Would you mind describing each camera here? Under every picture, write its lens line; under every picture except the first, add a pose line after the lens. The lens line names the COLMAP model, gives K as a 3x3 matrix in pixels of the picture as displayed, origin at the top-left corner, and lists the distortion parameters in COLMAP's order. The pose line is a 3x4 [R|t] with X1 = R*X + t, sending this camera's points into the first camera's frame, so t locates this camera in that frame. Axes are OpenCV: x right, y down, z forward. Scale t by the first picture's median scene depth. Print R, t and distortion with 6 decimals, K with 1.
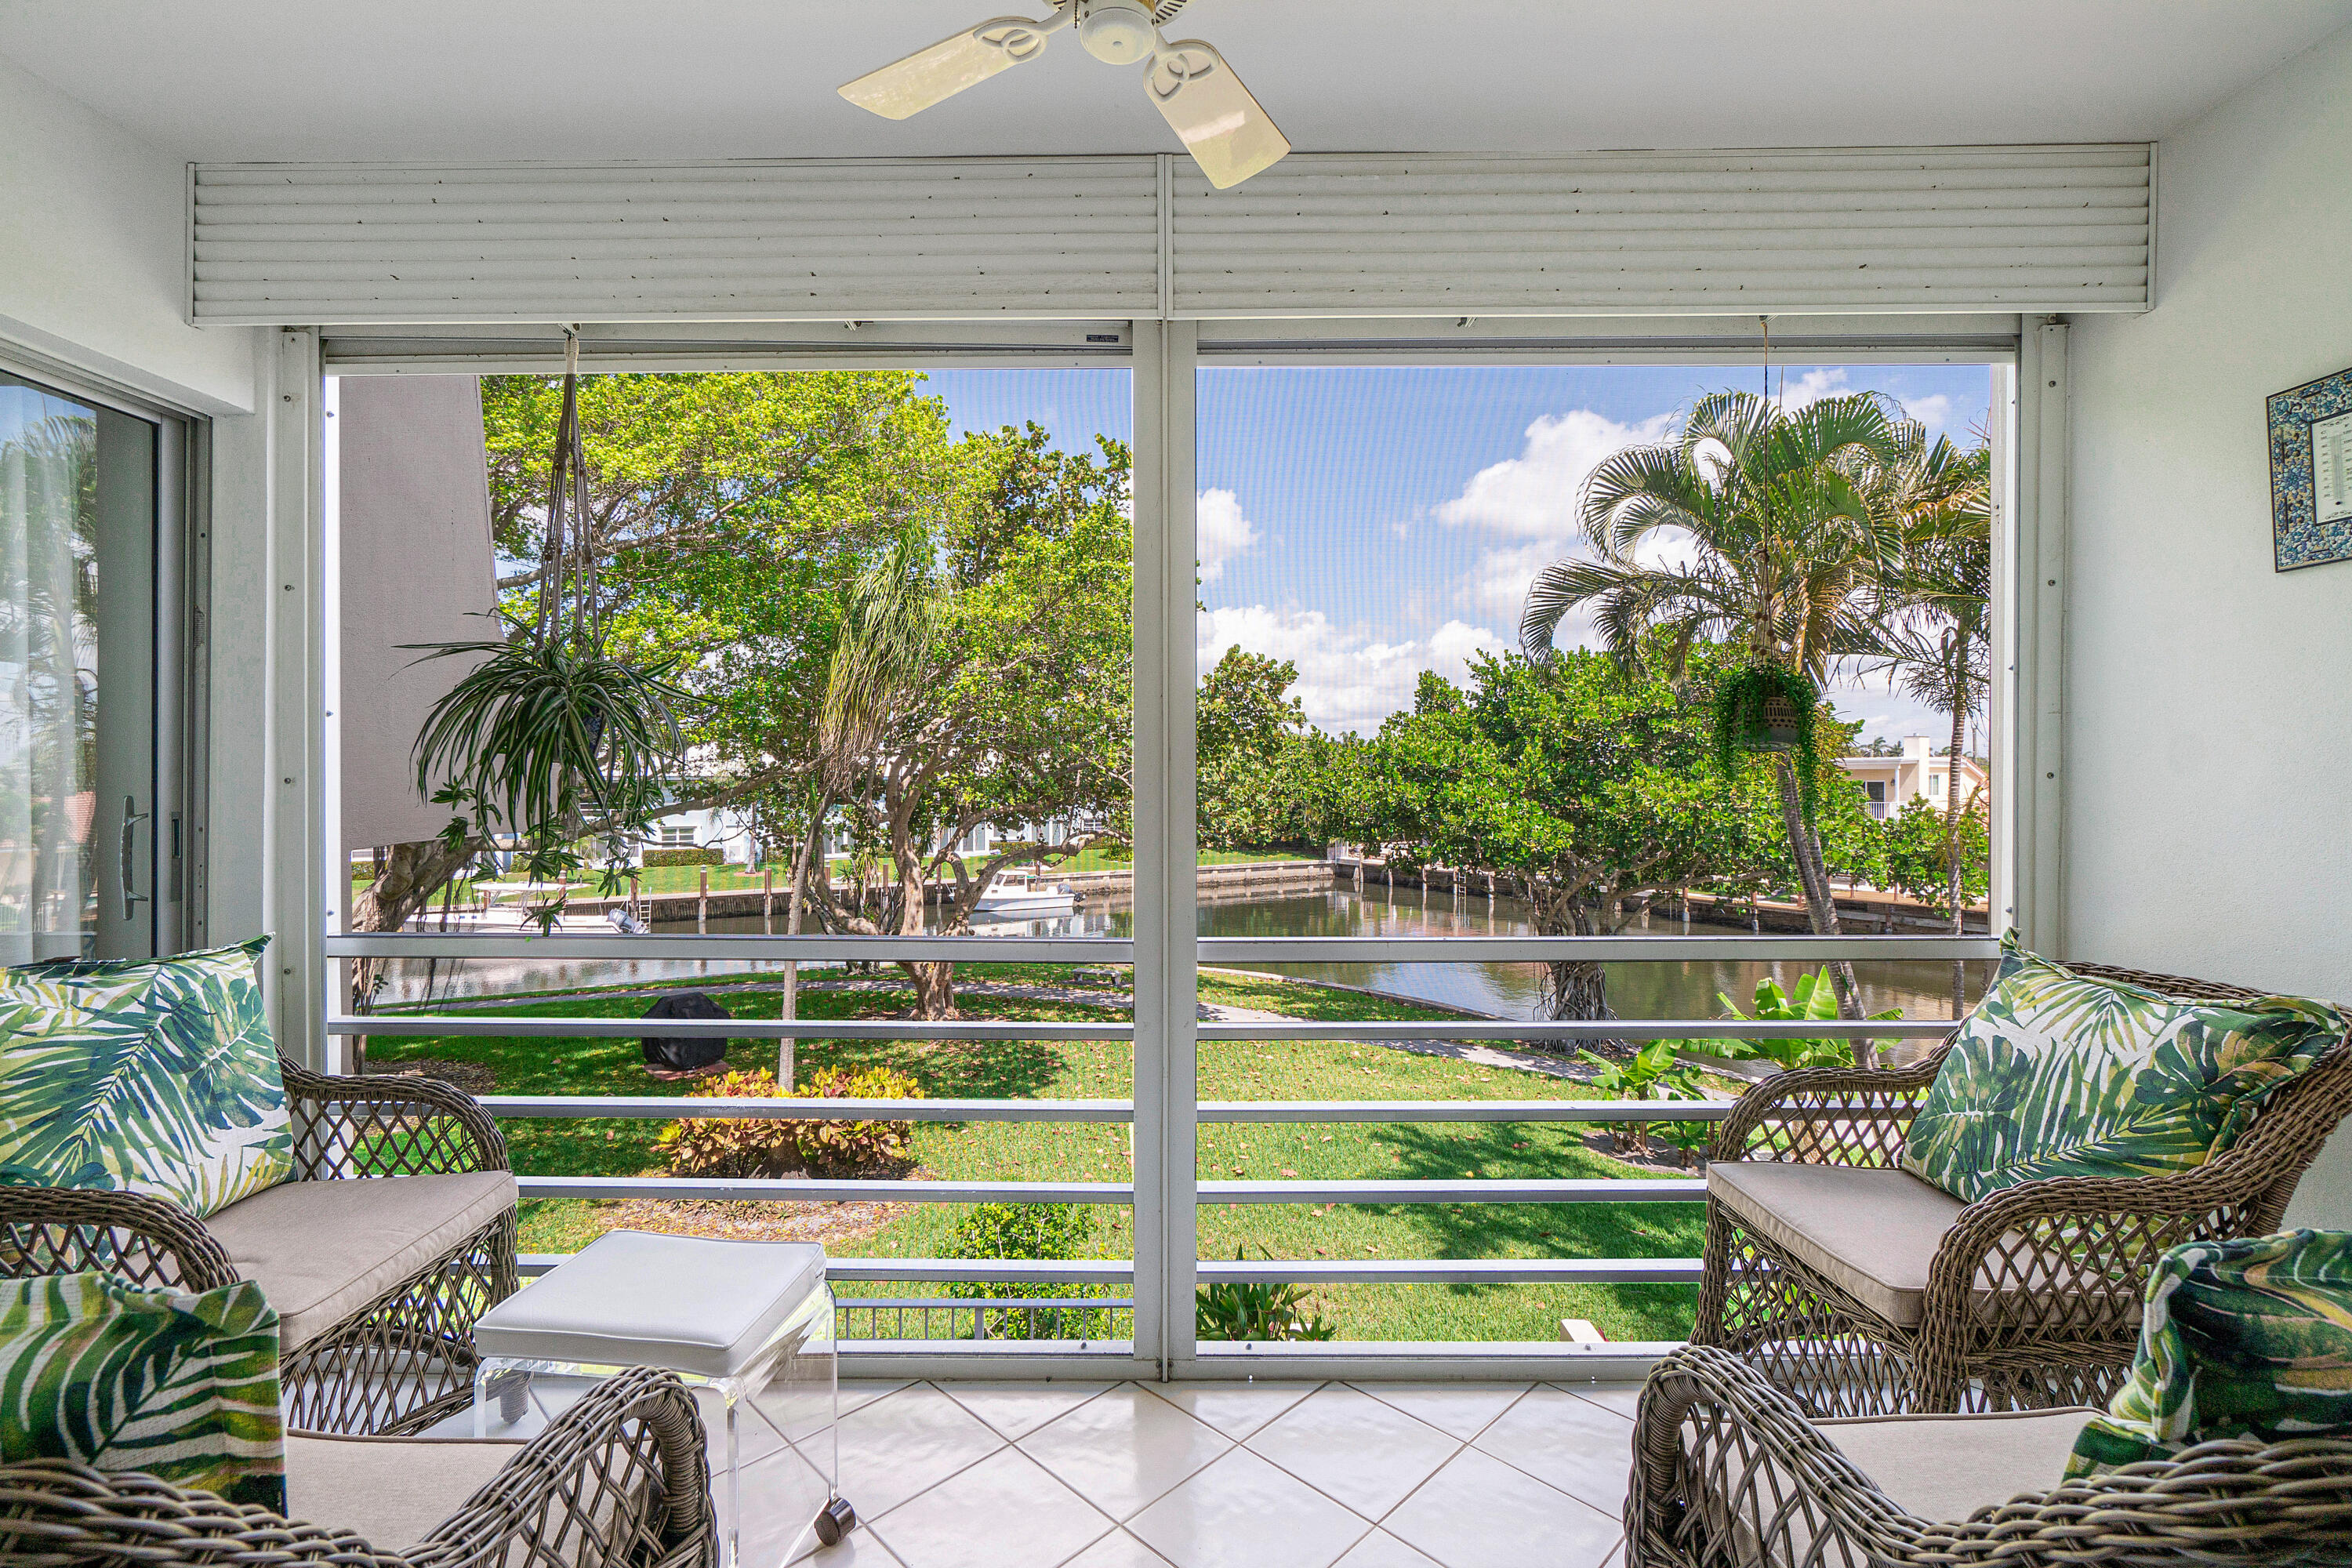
lens RADIAL K [[1023.2, 0, 1174.0], [0, 1023.2, 782.0], [0, 0, 1]] dist [-0.004876, 0.000653]
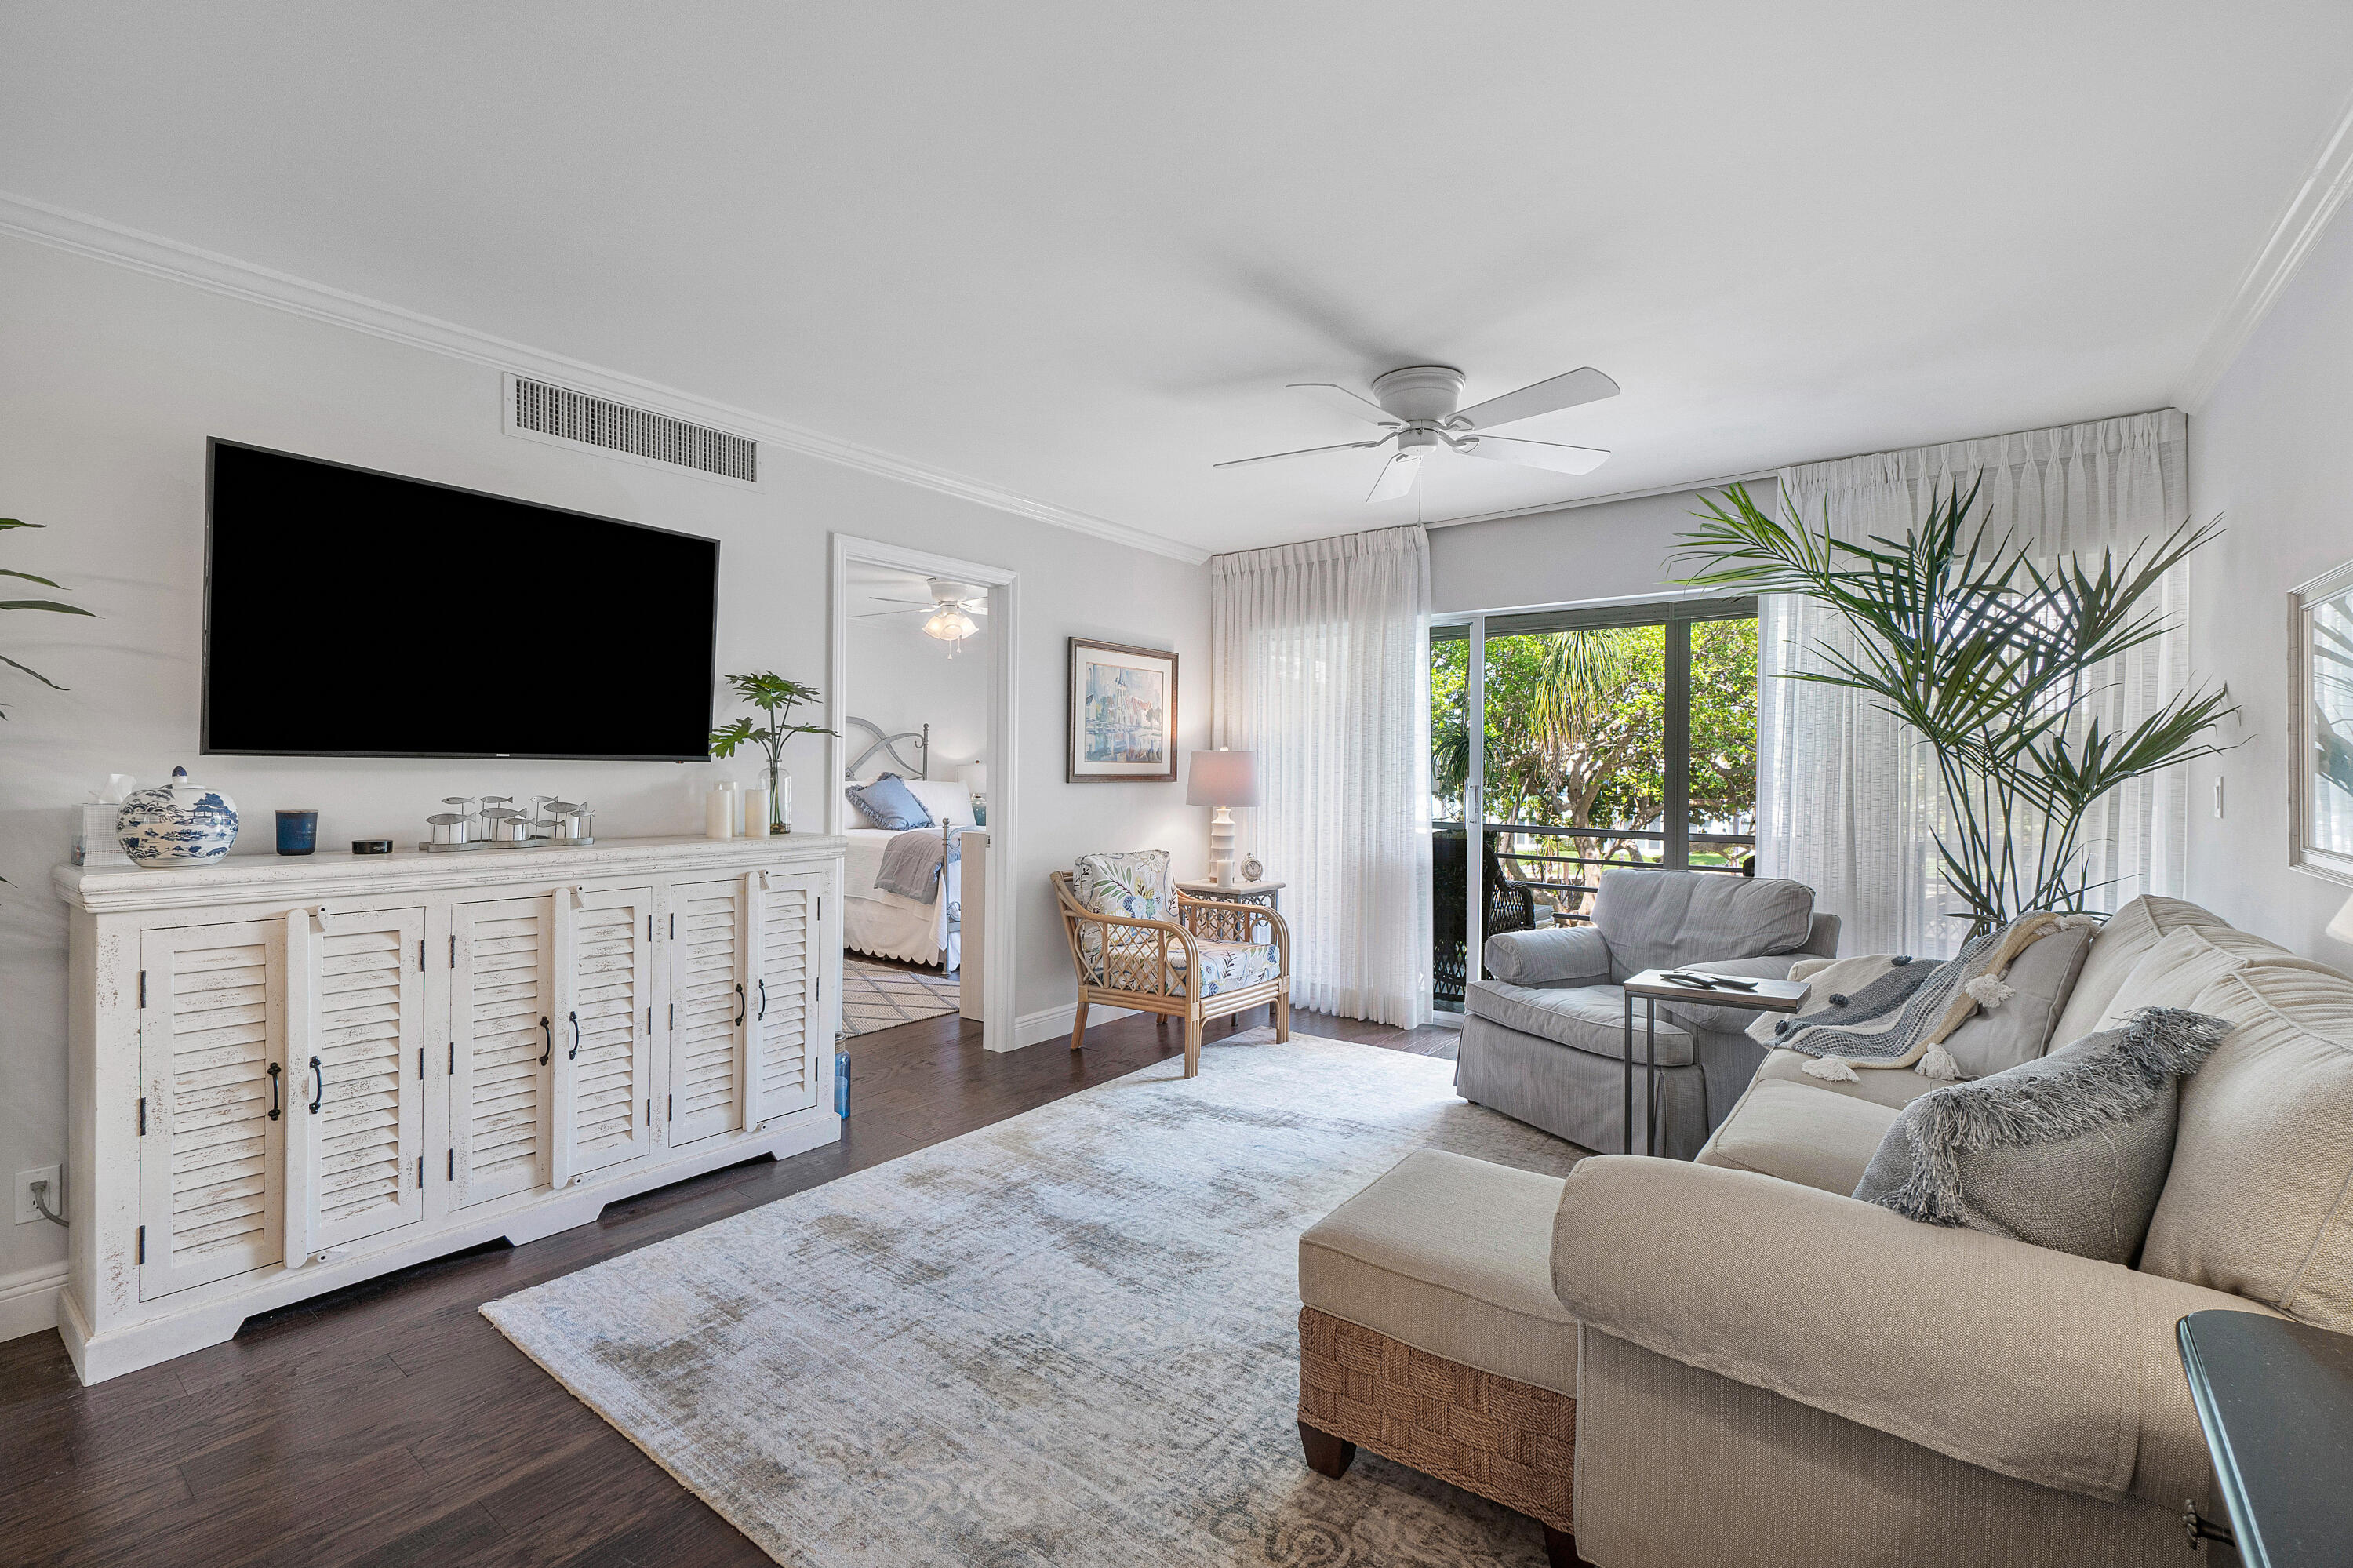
lens RADIAL K [[1023.7, 0, 1145.0], [0, 1023.7, 771.0], [0, 0, 1]] dist [-0.004876, 0.000653]
pose [[0.787005, 0.005843, -0.616920, 0.072462], [-0.009815, 0.999947, -0.003050, 0.002452], [0.616869, 0.008455, 0.787020, -0.274616]]
